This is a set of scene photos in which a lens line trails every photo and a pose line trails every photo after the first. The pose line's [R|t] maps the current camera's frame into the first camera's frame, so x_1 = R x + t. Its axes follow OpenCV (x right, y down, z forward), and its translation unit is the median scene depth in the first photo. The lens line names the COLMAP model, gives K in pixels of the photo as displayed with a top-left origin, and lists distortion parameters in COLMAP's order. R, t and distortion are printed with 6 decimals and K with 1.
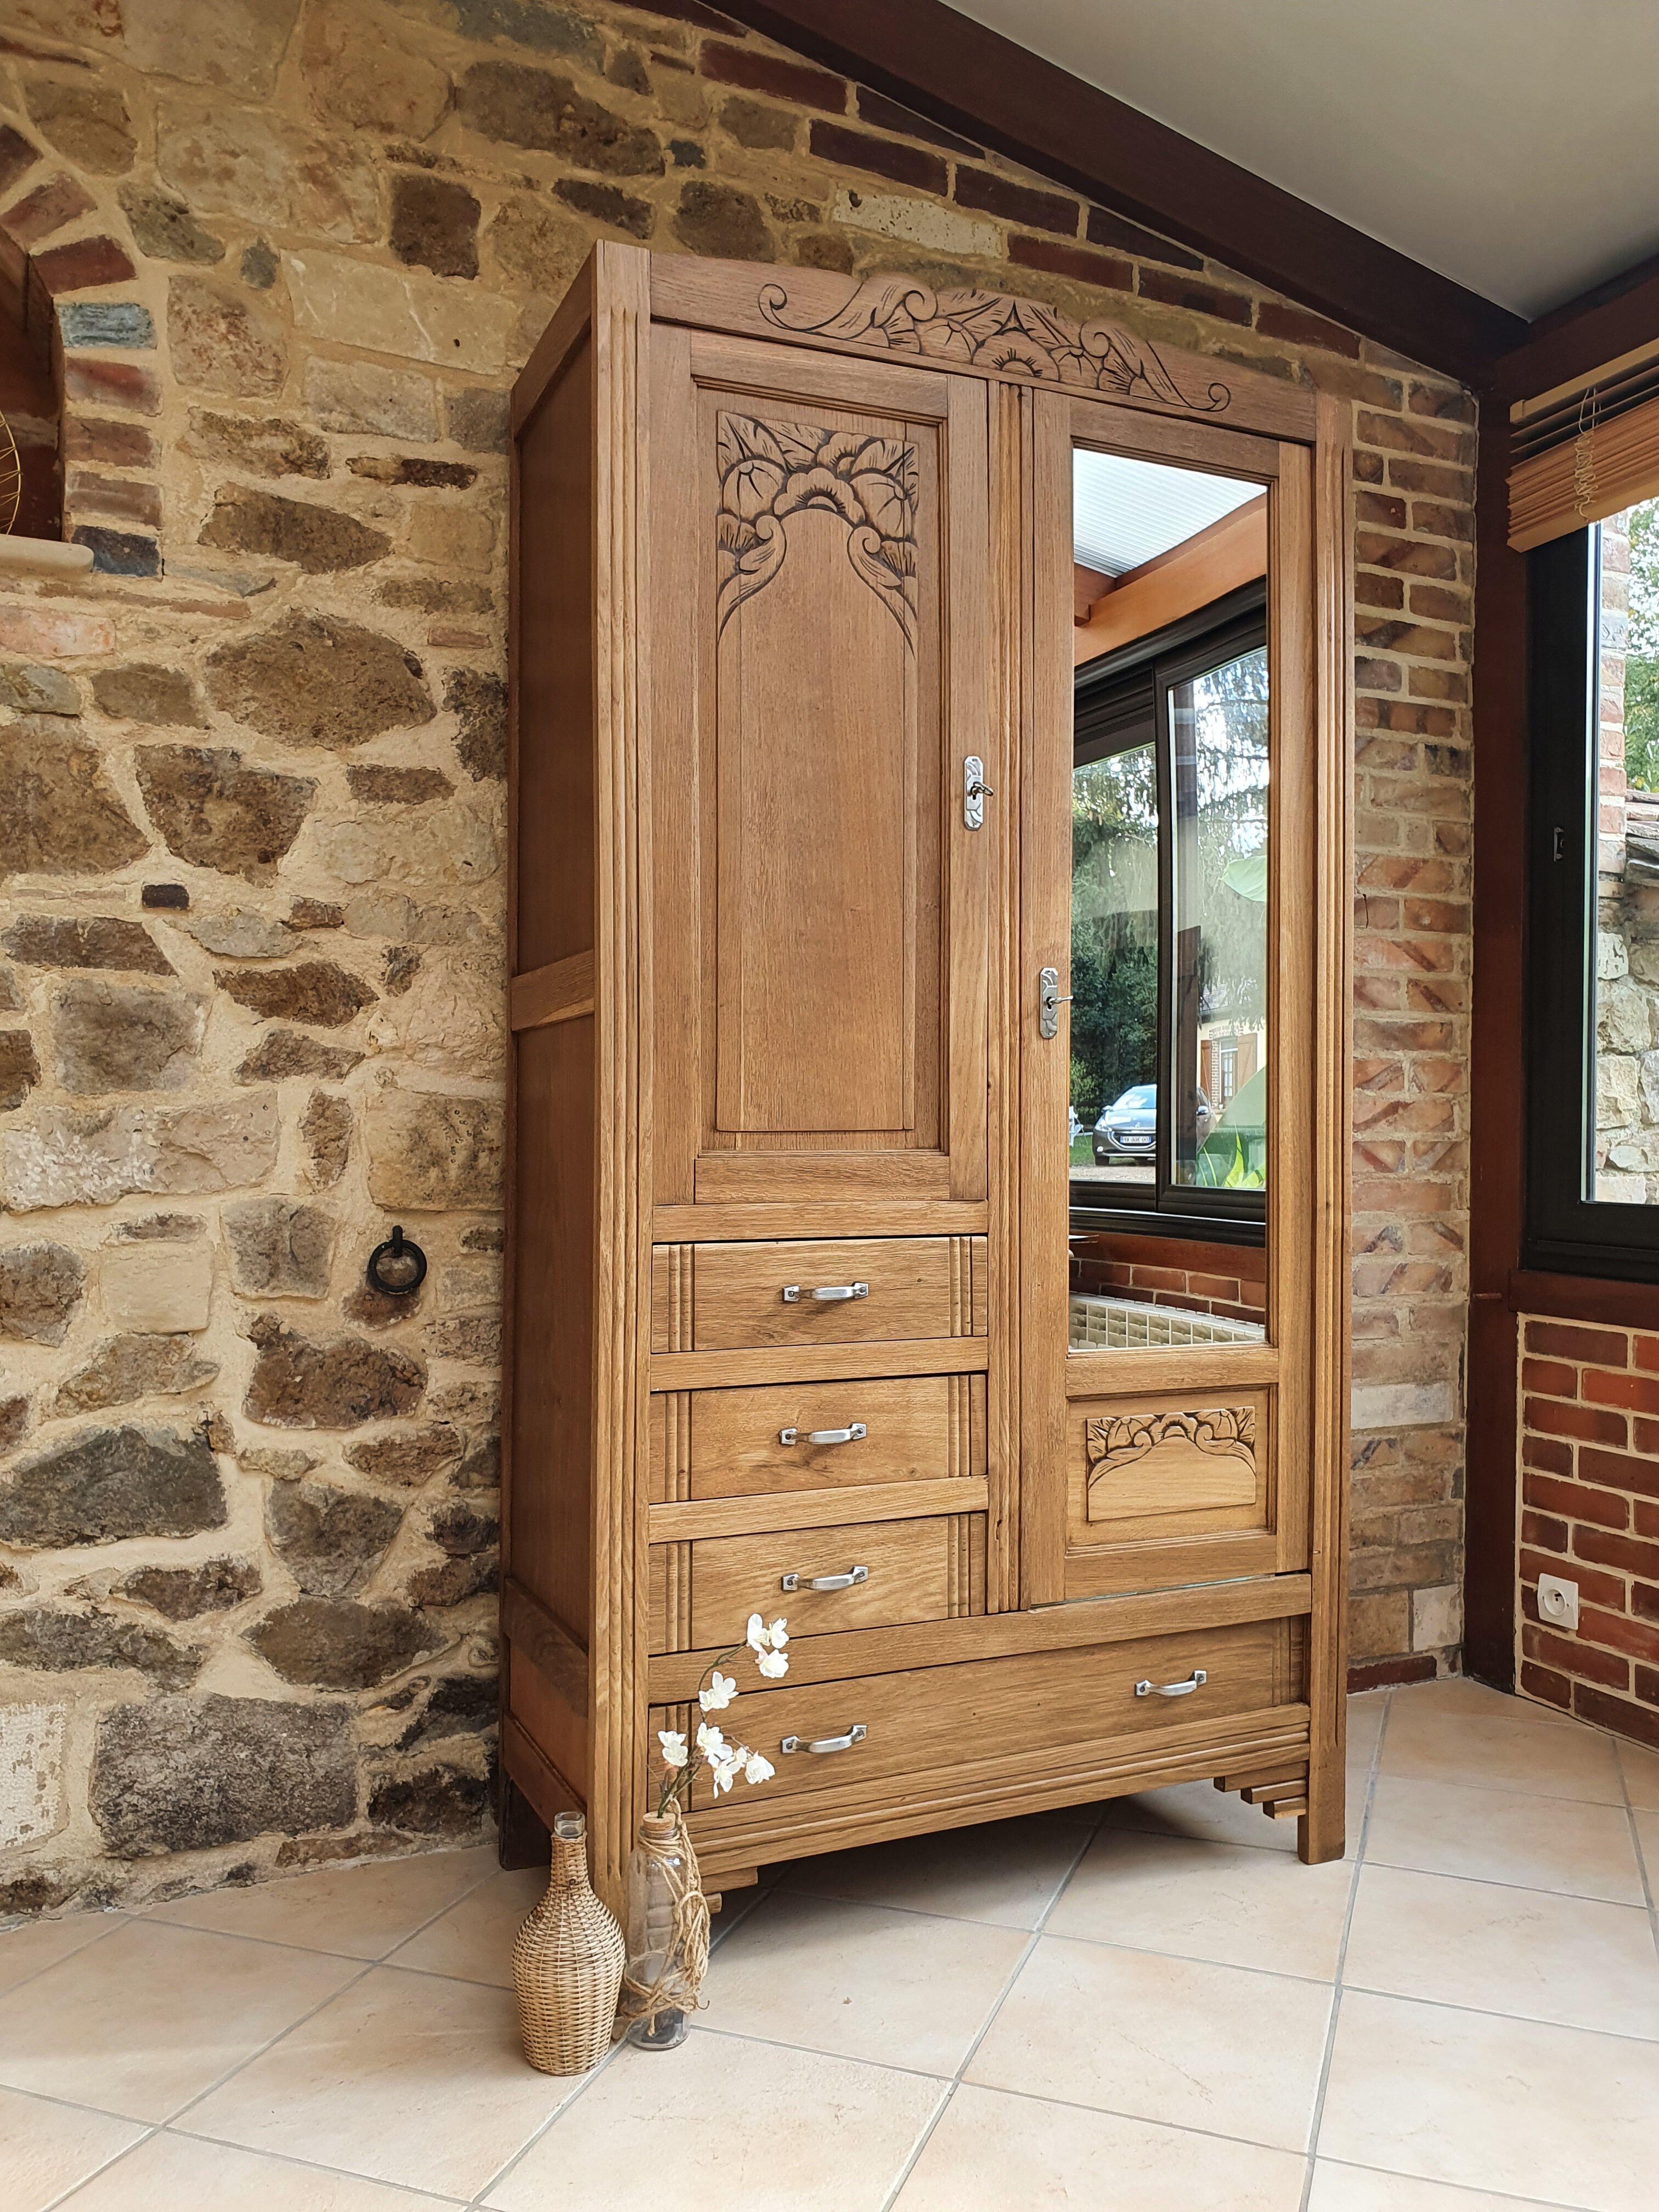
lens RADIAL K [[1770.5, 0, 852.1], [0, 1770.5, 1133.1], [0, 0, 1]] dist [-0.025927, 0.064619]
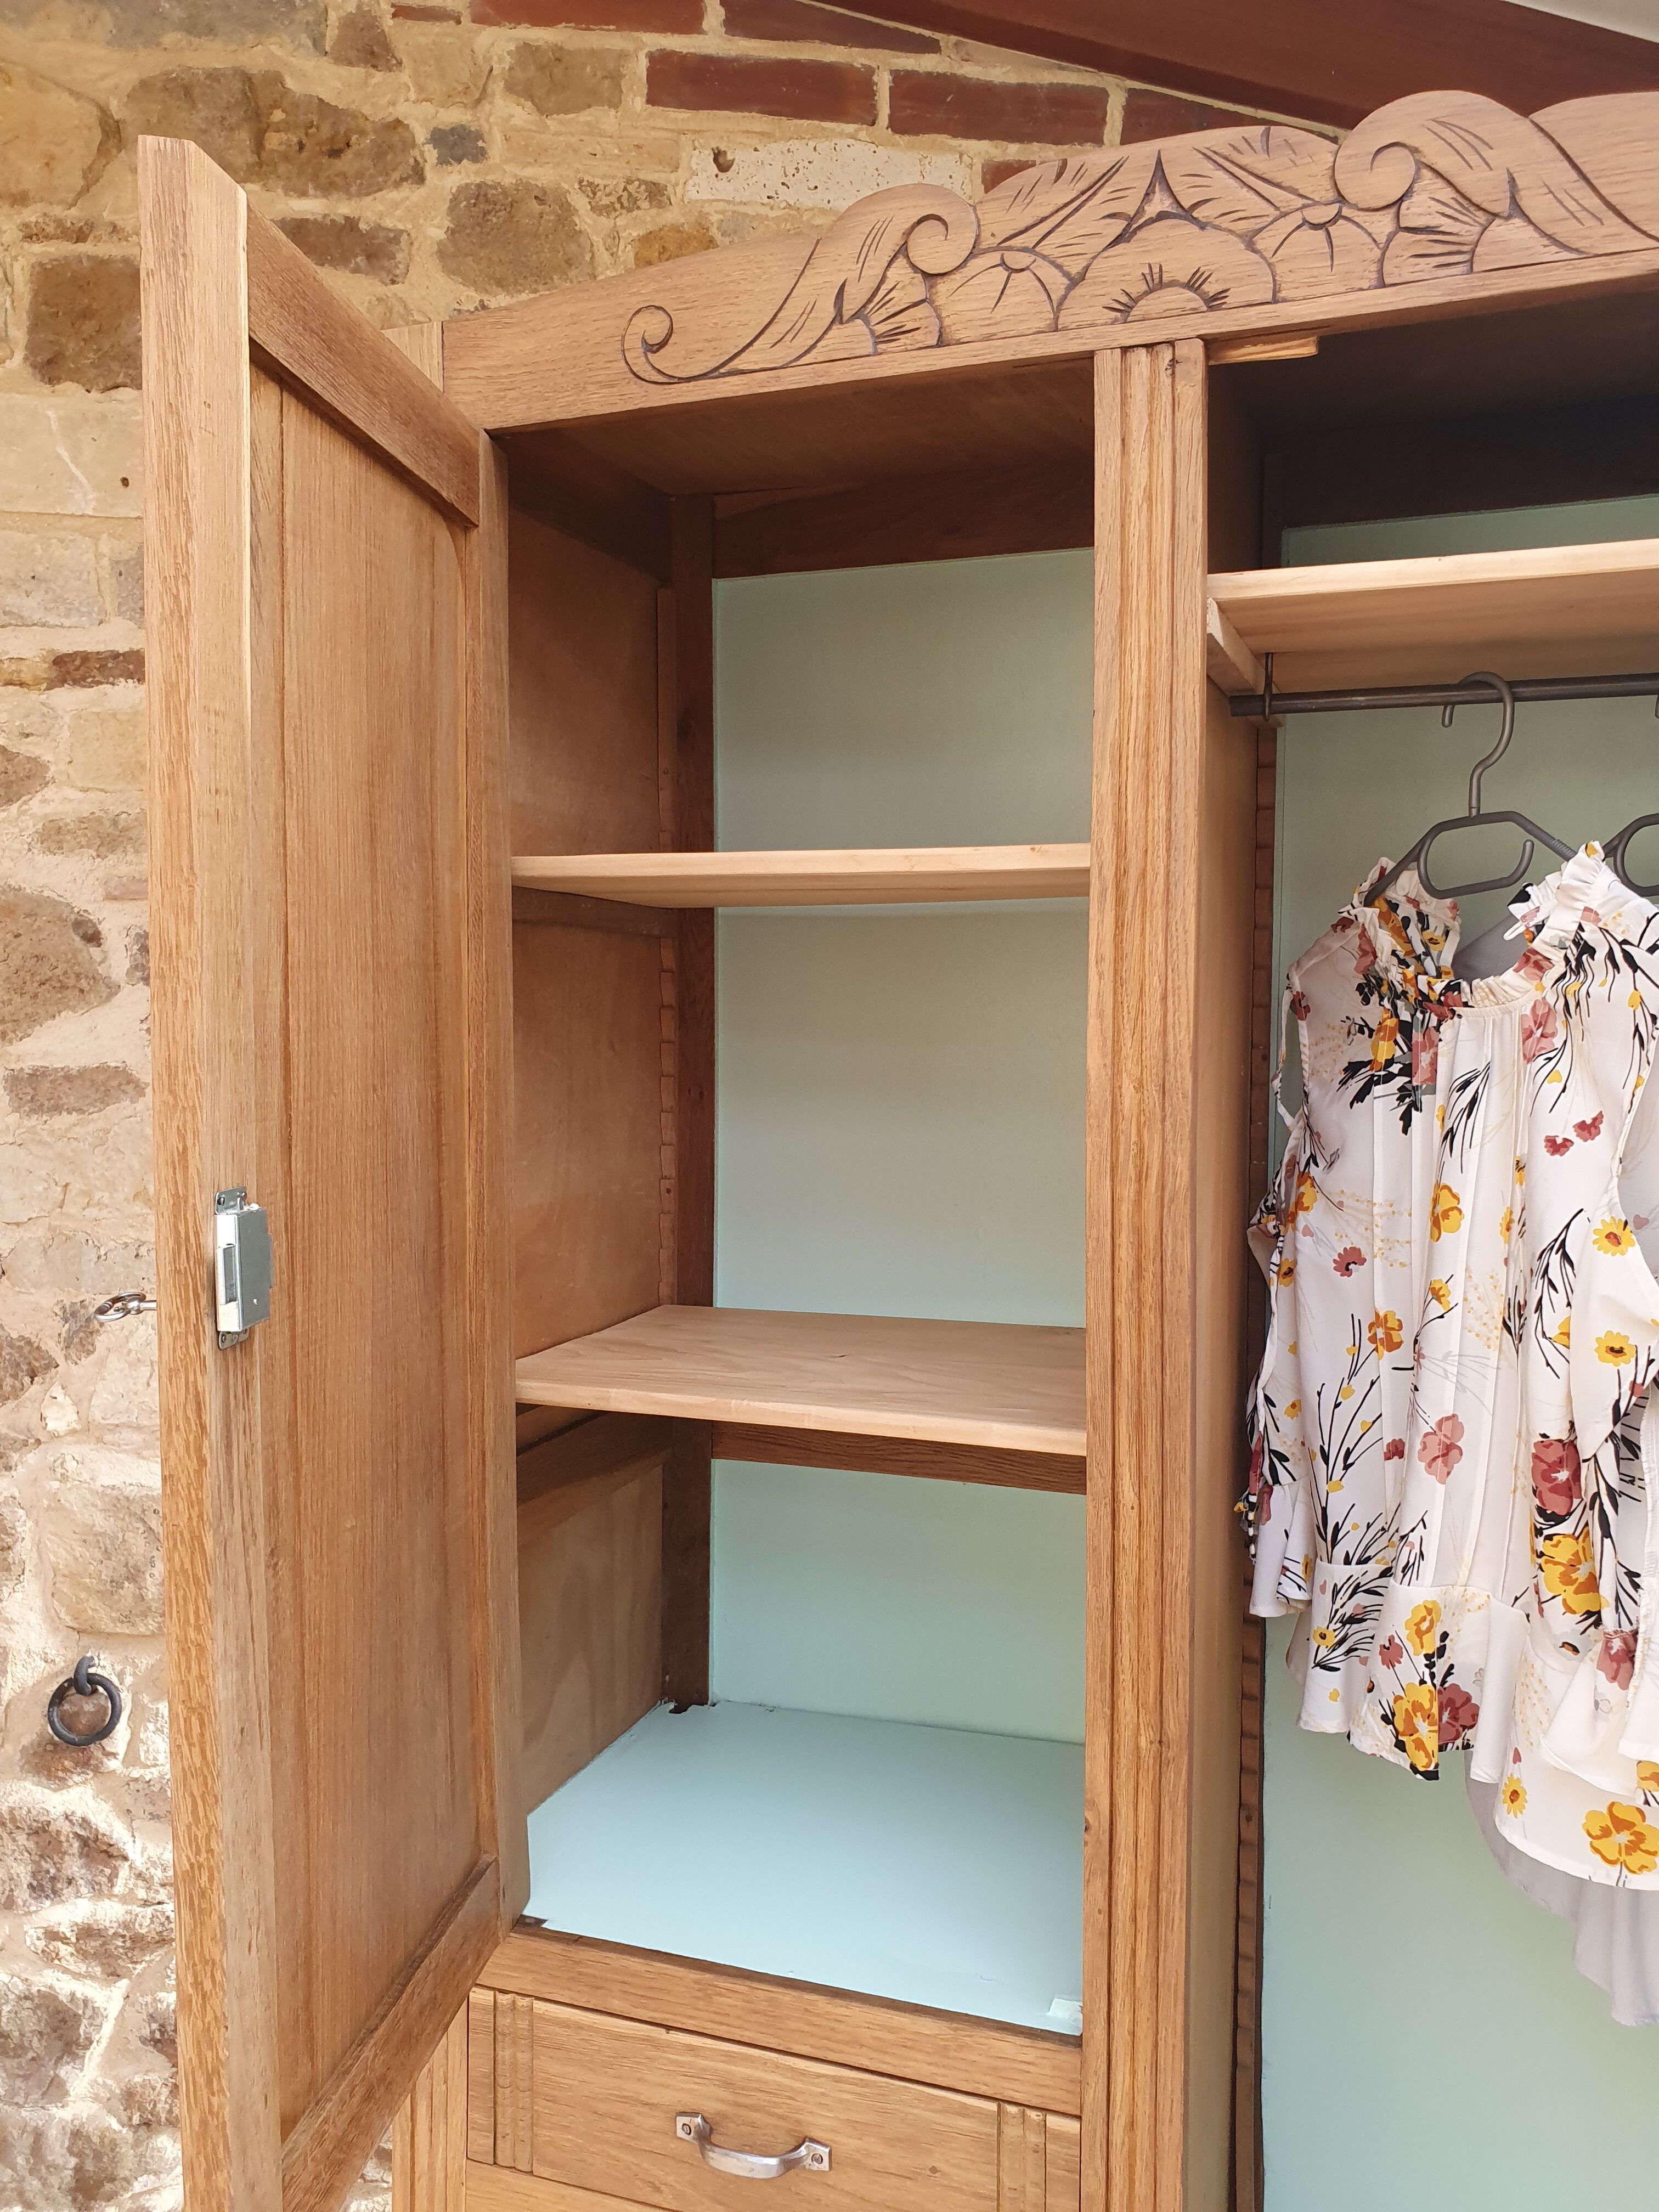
lens RADIAL K [[1756.7, 0, 837.5], [0, 1756.7, 1098.4], [0, 0, 1]] dist [-0.032574, 0.074422]
pose [[0.720519, 0.044784, -0.691988, 0.327727], [0.004640, 0.997579, 0.069392, -0.242507], [0.693420, -0.053209, 0.718566, 0.563965]]
